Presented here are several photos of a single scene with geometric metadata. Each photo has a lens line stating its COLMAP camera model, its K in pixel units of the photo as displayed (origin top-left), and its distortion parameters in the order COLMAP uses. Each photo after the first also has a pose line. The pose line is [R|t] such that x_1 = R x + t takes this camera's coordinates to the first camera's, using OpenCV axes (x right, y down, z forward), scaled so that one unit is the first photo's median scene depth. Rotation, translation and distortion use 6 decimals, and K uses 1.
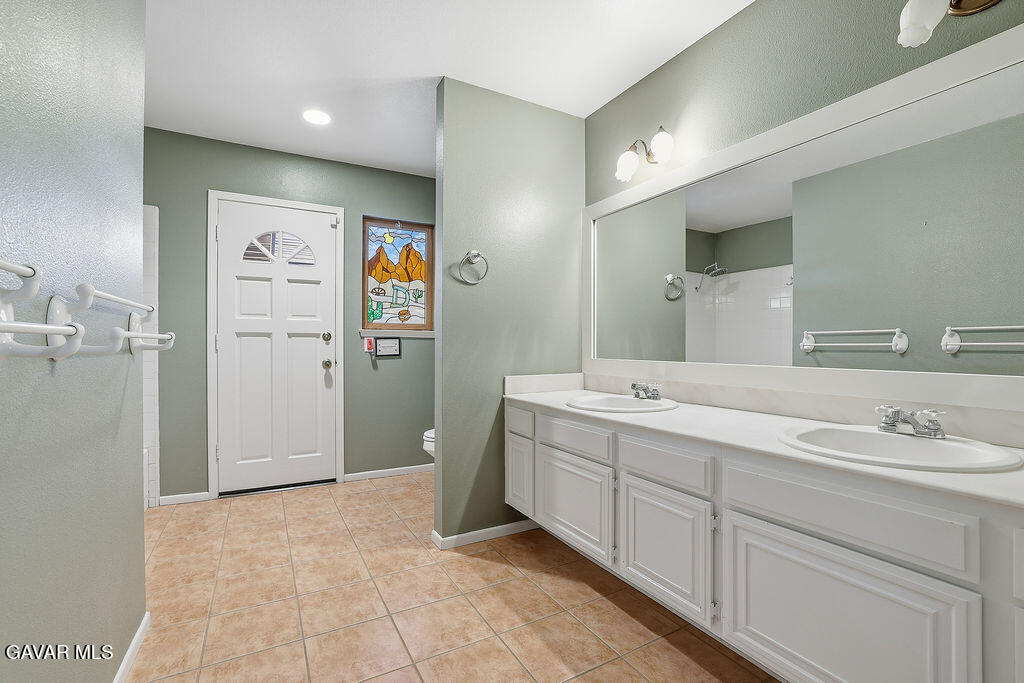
lens RADIAL K [[447.5, 0, 513.2], [0, 447.5, 347.9], [0, 0, 1]] dist [-0.017035, -0.000290]
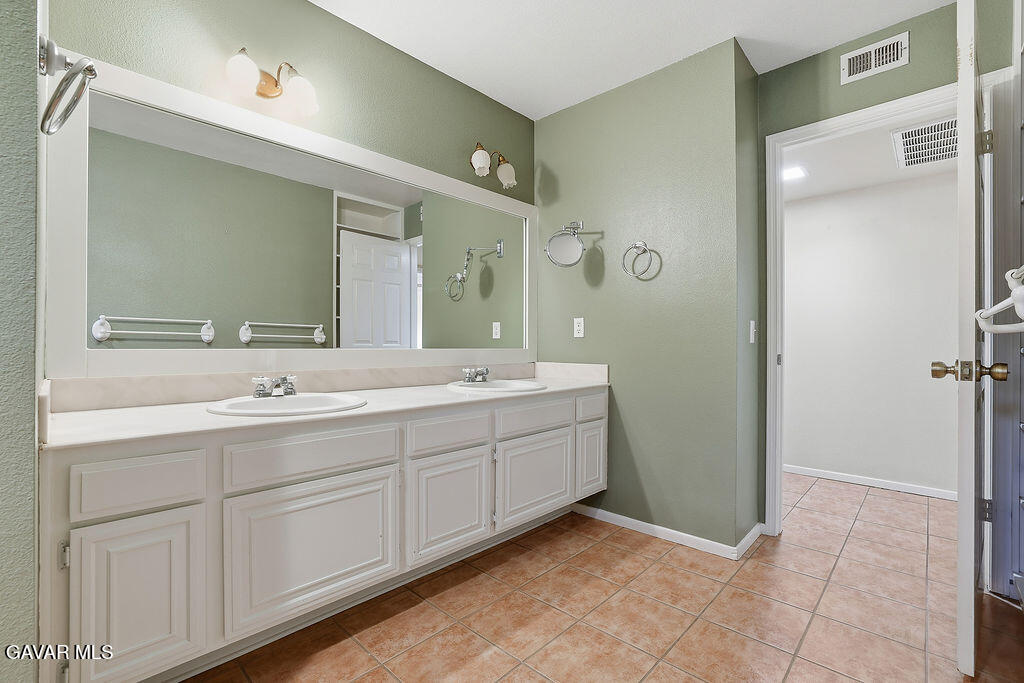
lens RADIAL K [[447.5, 0, 514.3], [0, 447.5, 344.9], [0, 0, 1]] dist [-0.017035, -0.000290]
pose [[-0.303918, 0.006222, 0.952678, -0.679369], [-0.008811, 0.999918, -0.009342, 0.035115], [-0.952657, -0.011233, -0.303838, 0.999530]]
